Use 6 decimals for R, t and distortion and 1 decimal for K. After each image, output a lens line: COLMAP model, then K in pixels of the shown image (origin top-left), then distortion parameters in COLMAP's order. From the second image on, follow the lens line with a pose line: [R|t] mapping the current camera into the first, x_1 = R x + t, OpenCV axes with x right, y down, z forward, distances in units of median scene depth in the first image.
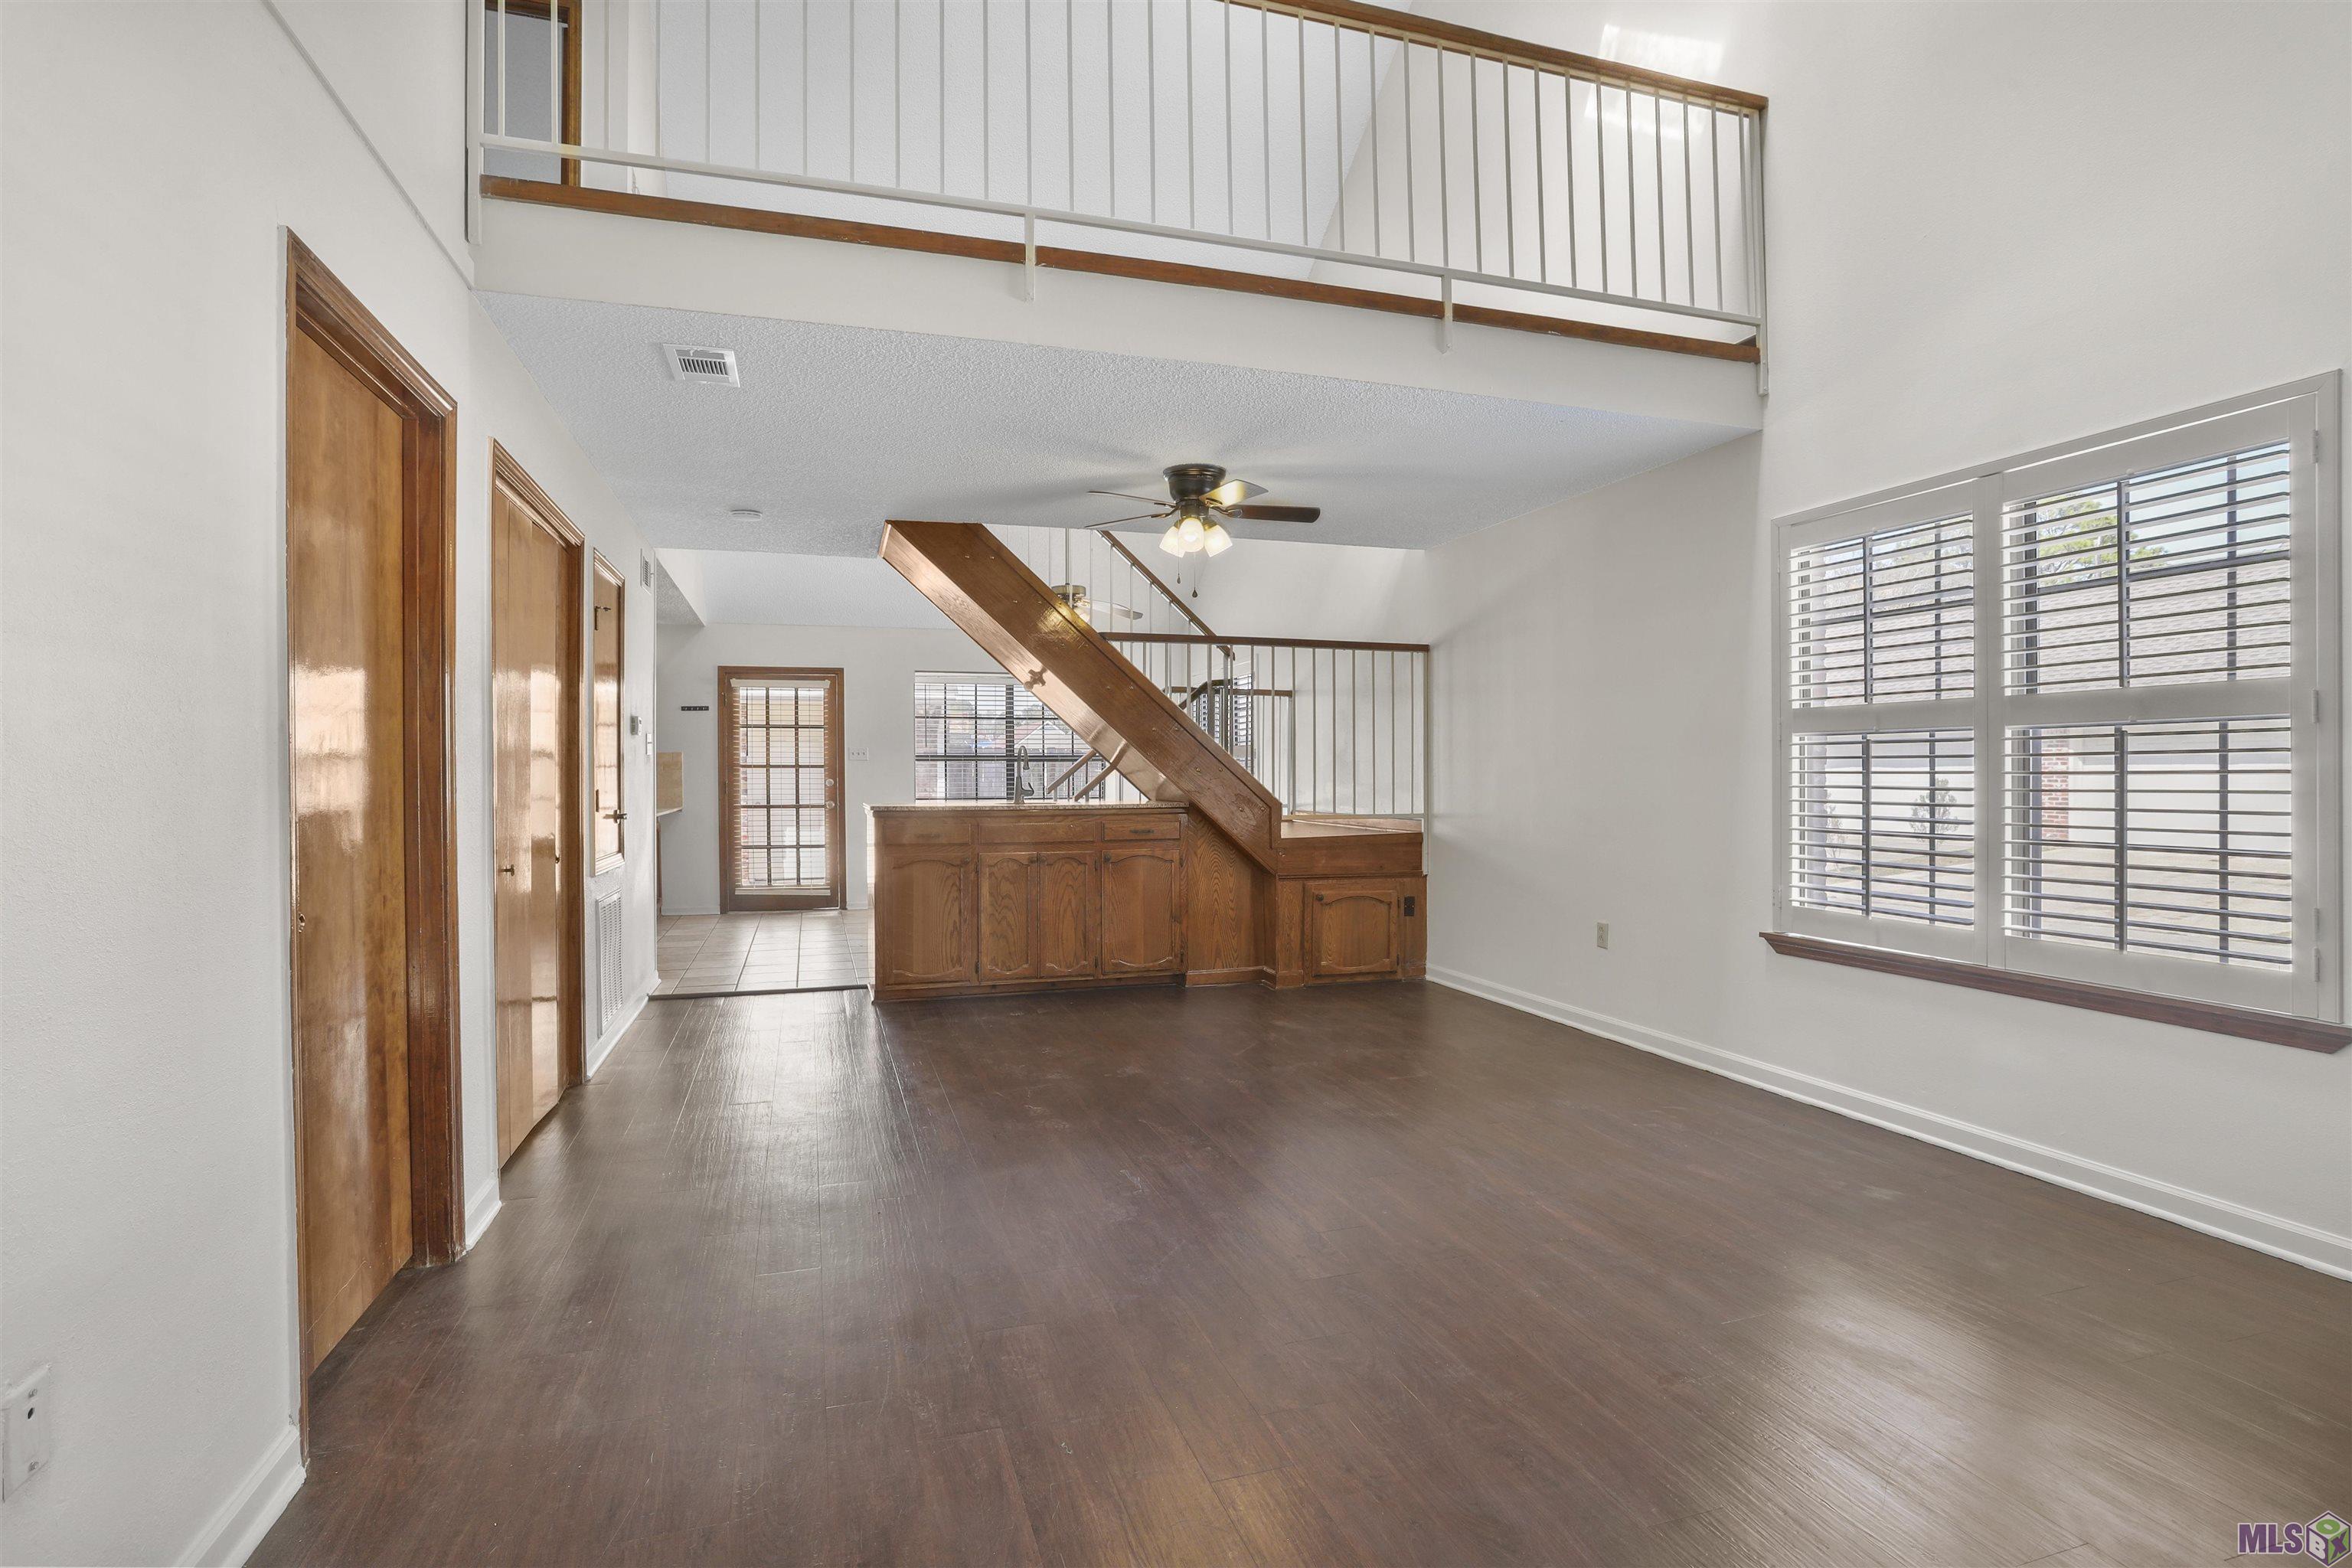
lens RADIAL K [[1156.8, 0, 1164.7], [0, 1156.8, 767.4], [0, 0, 1]] dist [-0.057601, 0.053526]
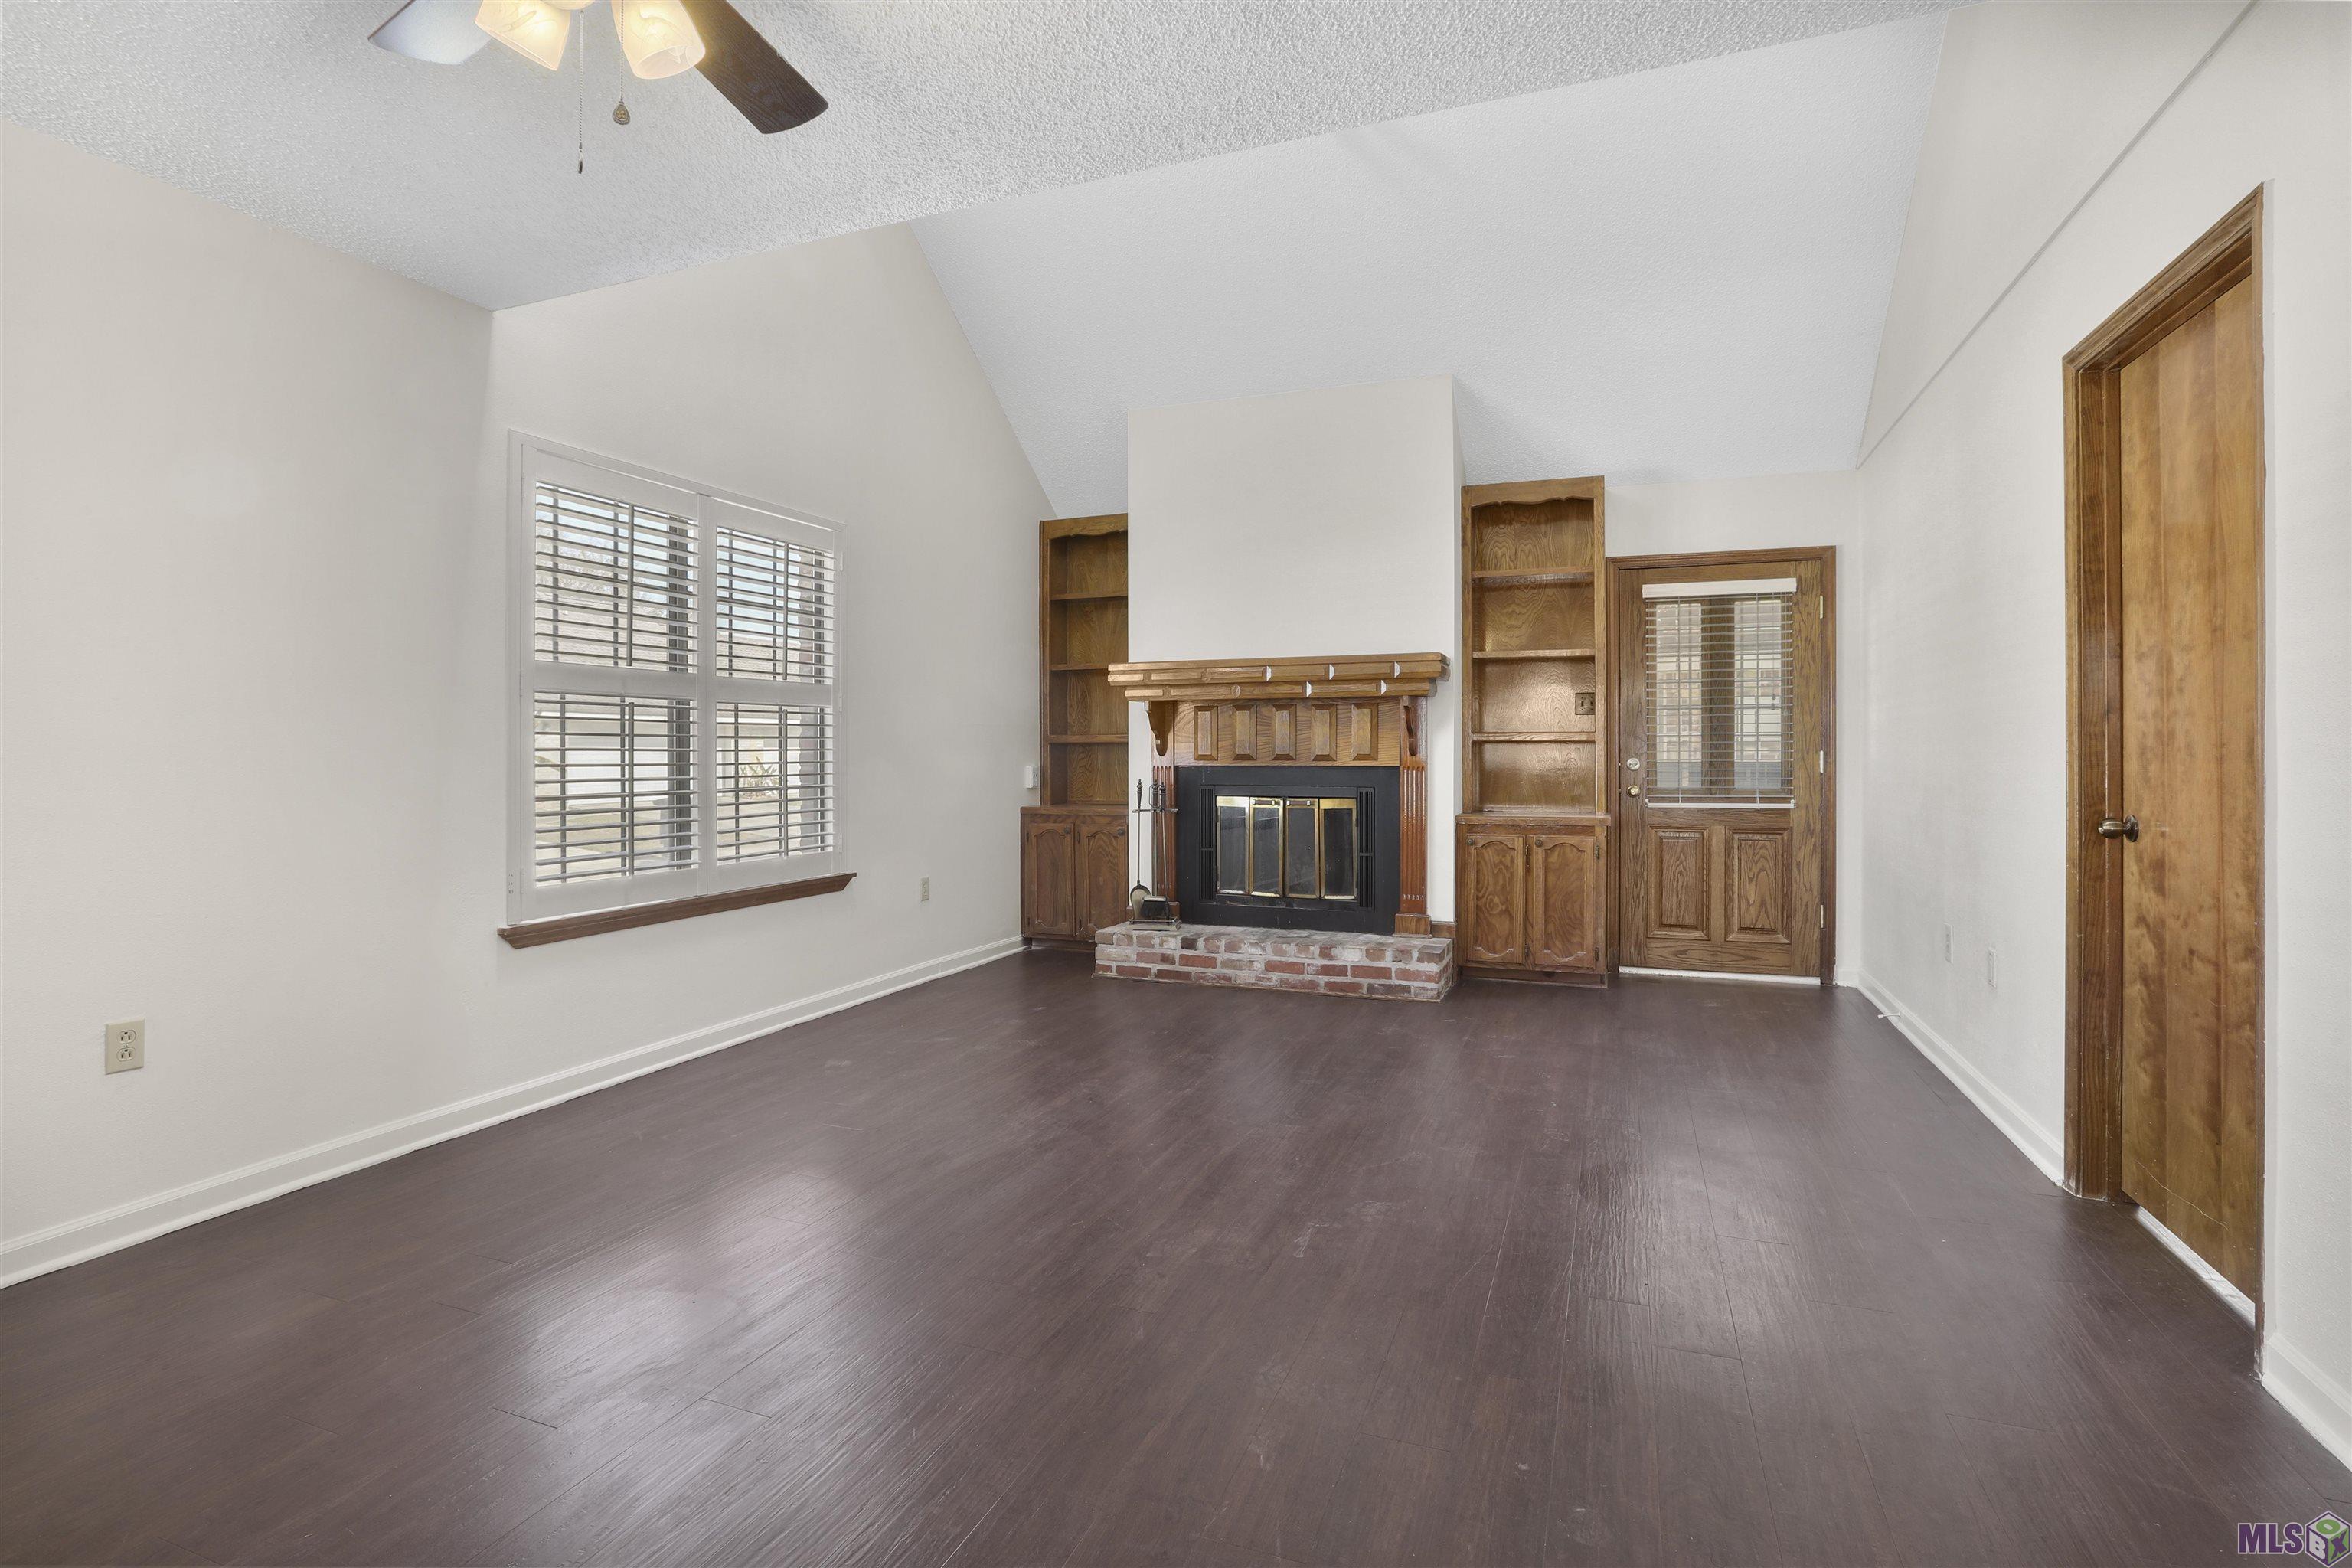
lens RADIAL K [[1176.2, 0, 1171.5], [0, 1176.2, 739.2], [0, 0, 1]] dist [-0.059218, 0.000010]
pose [[-0.776928, 0.005657, 0.629564, -0.242063], [0.001520, 0.999974, -0.007109, 0.009871], [-0.629588, -0.004566, -0.776916, 0.881464]]
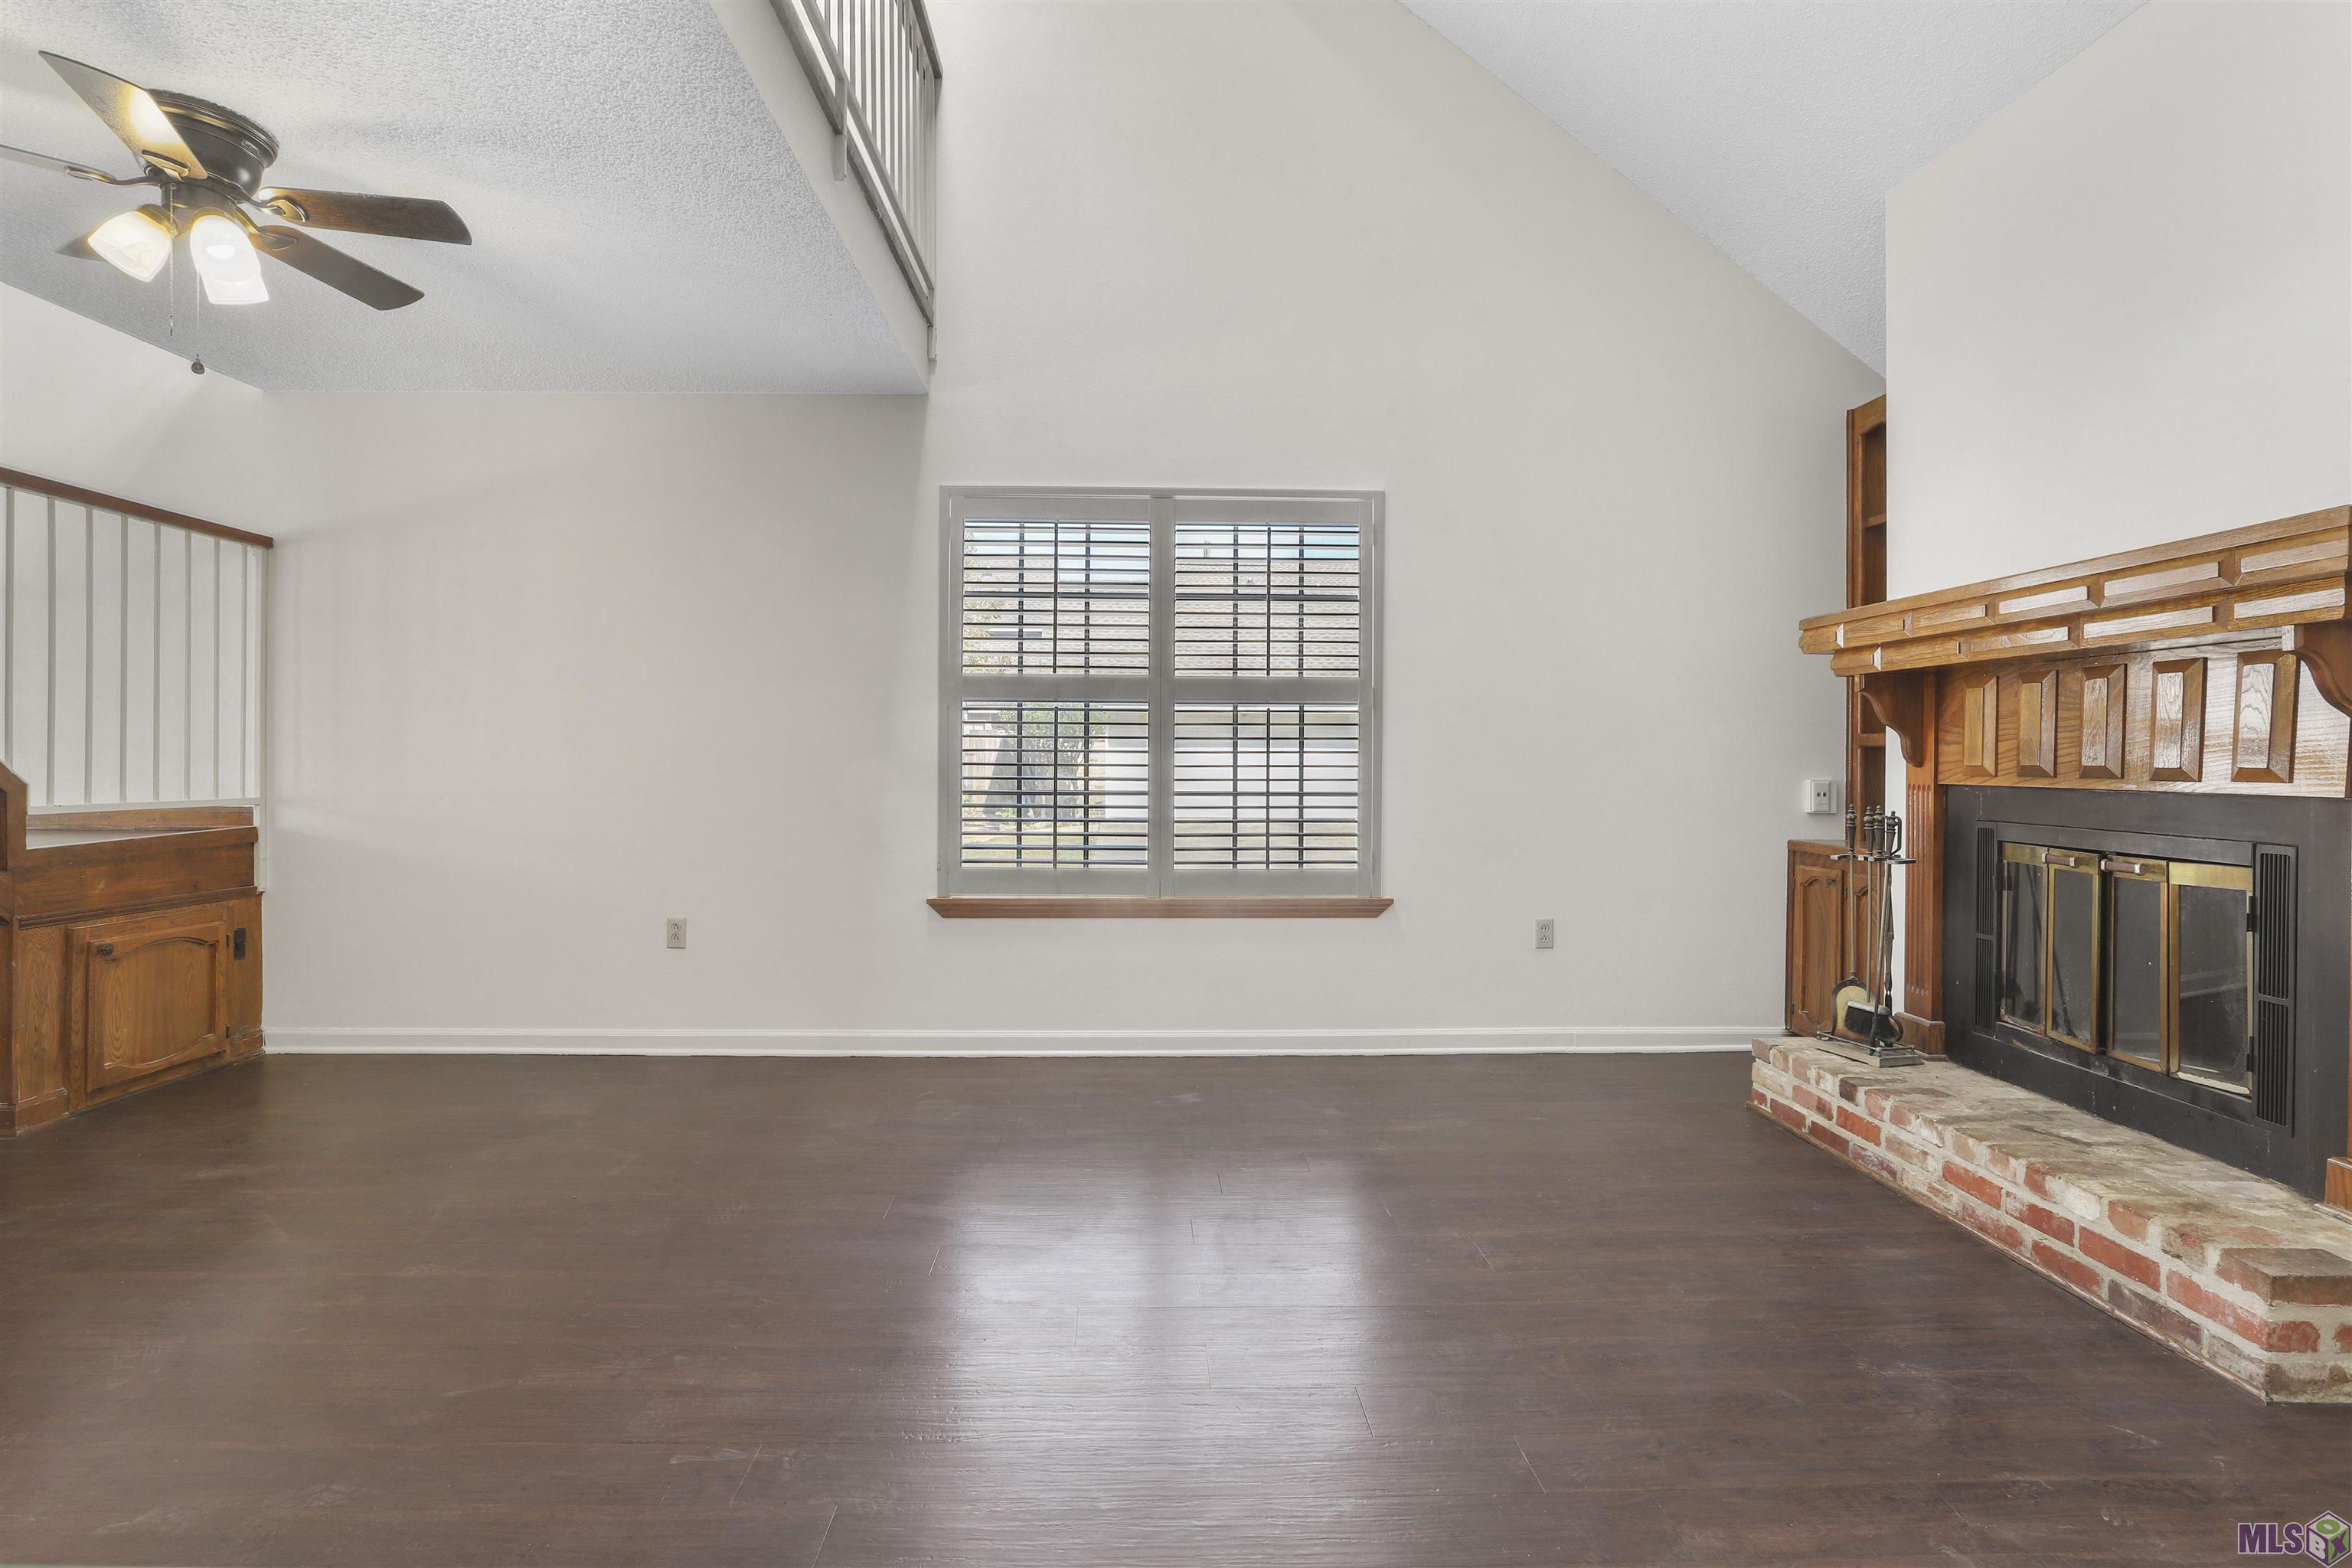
lens RADIAL K [[1123.6, 0, 1175.9], [0, 1123.6, 754.2], [0, 0, 1]] dist [-0.054061, 0.018510]
pose [[0.268846, 0.009765, 0.963134, -0.236466], [-0.008412, 0.999934, -0.007790, 0.016780], [-0.963147, -0.006007, 0.268910, 0.354701]]
